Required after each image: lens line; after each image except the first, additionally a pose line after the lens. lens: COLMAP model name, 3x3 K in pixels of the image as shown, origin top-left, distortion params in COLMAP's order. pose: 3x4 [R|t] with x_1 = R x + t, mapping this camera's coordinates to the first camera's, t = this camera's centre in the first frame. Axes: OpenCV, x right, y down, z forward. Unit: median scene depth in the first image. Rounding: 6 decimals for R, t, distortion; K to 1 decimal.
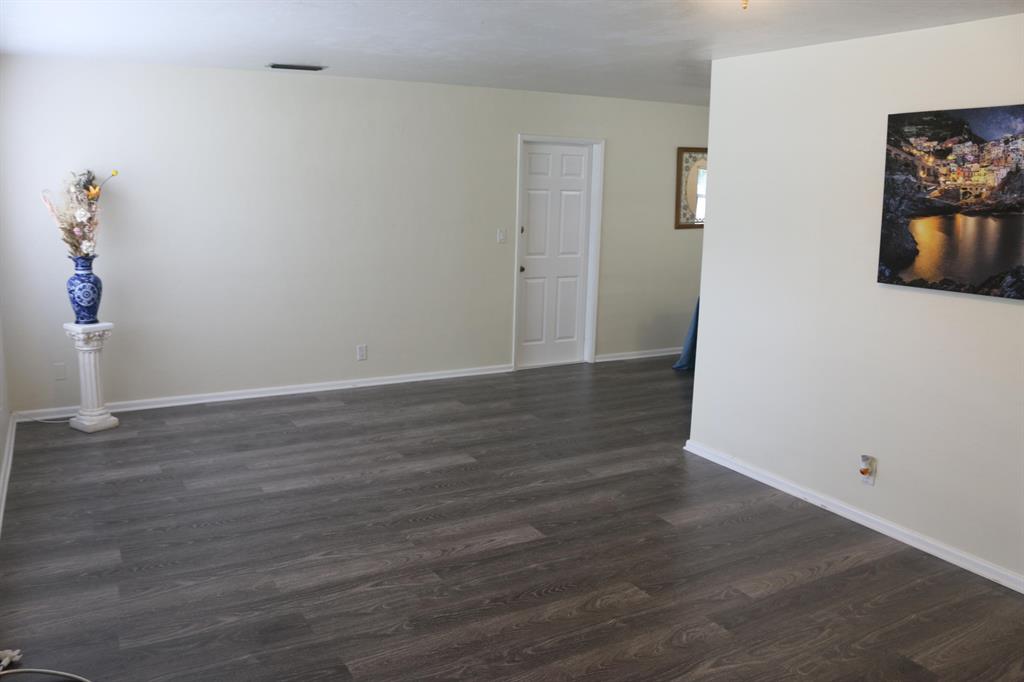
lens RADIAL K [[838.0, 0, 512.0], [0, 838.0, 341.0], [0, 0, 1]] dist [-0.156045, 0.142688]
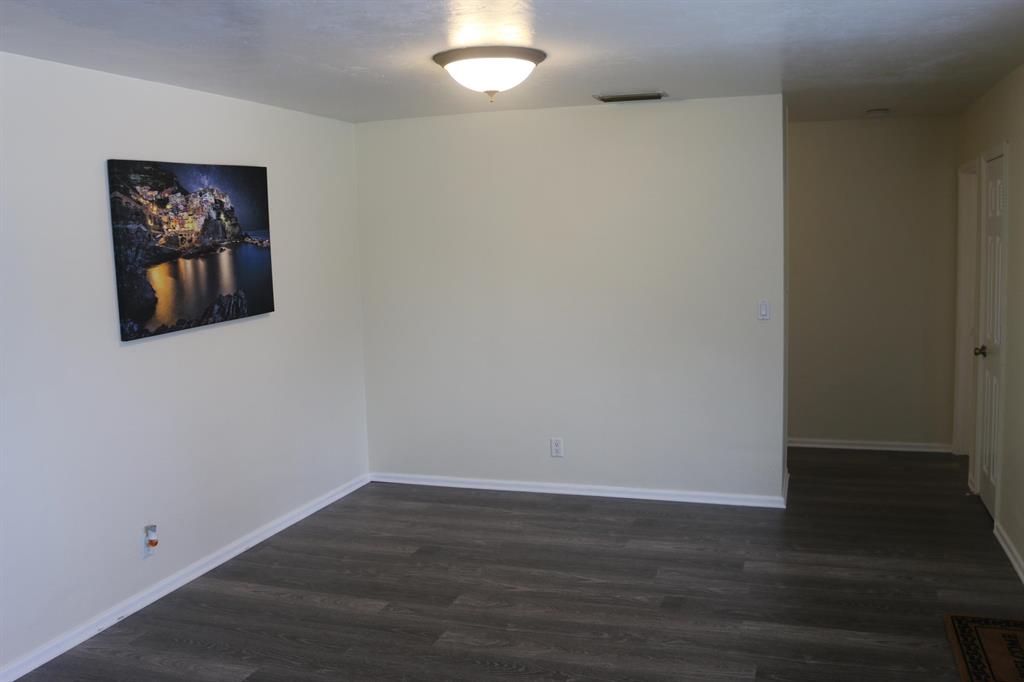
lens RADIAL K [[916.8, 0, 512.0], [0, 916.8, 341.0], [0, 0, 1]] dist [-0.118064, 0.000913]
pose [[-0.668092, -0.095012, 0.737988, -0.638902], [0.151366, 0.953721, 0.259816, -0.293761], [-0.728520, 0.285288, -0.622791, 1.438713]]
